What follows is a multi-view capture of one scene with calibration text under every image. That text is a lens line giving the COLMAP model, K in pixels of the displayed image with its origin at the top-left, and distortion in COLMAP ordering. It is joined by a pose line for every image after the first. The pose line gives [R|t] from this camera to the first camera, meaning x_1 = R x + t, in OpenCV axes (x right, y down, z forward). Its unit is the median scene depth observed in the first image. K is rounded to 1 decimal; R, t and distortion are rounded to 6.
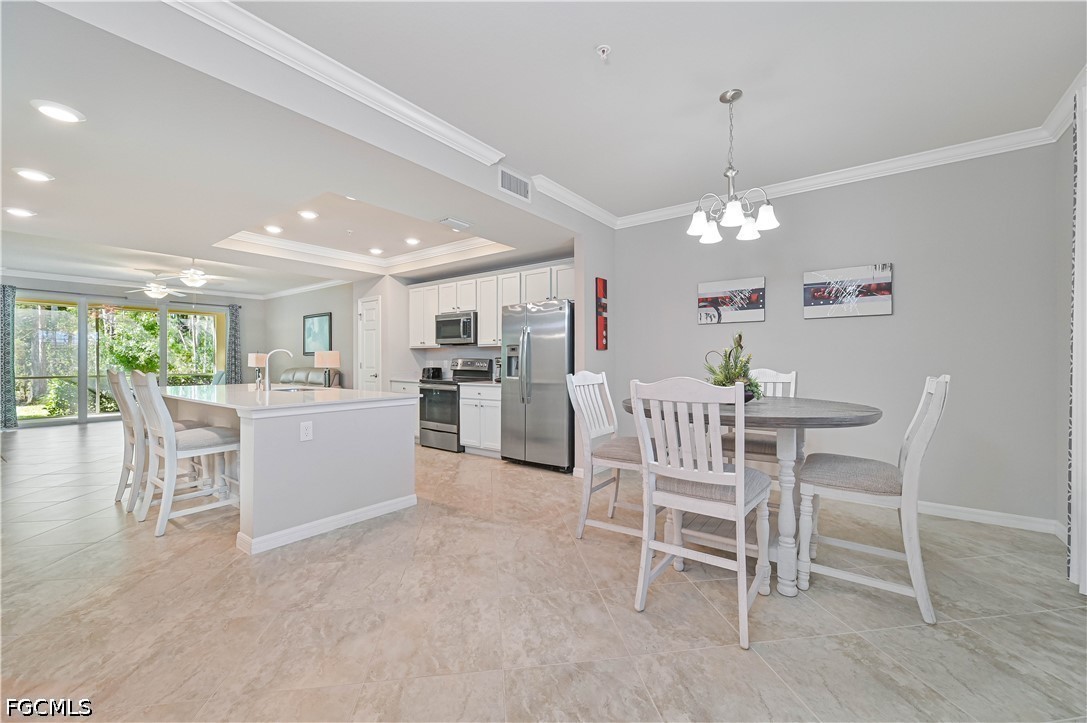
lens RADIAL K [[432.2, 0, 544.6], [0, 432.2, 360.6], [0, 0, 1]] dist [-0.002001, -0.000037]
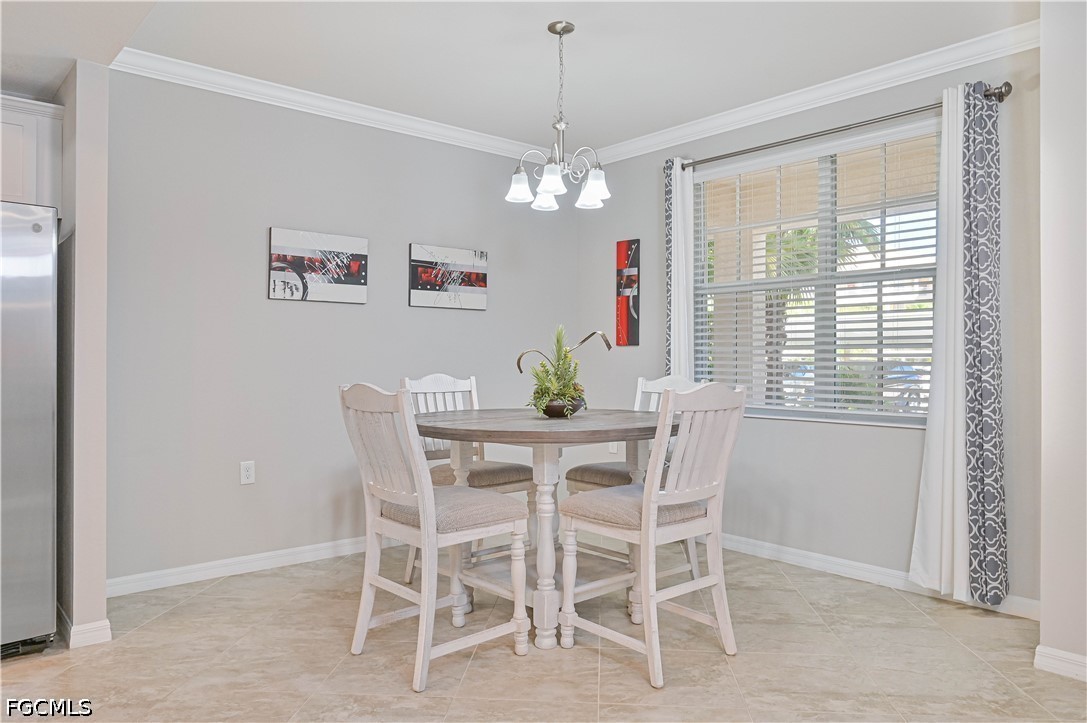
lens RADIAL K [[762.8, 0, 543.5], [0, 762.8, 357.5], [0, 0, 1]] dist [0.008215, -0.000388]
pose [[0.219366, 0.003458, 0.975636, -0.640073], [-0.002387, 0.999993, -0.003008, -0.004712], [-0.975640, -0.001669, 0.219373, 0.493865]]
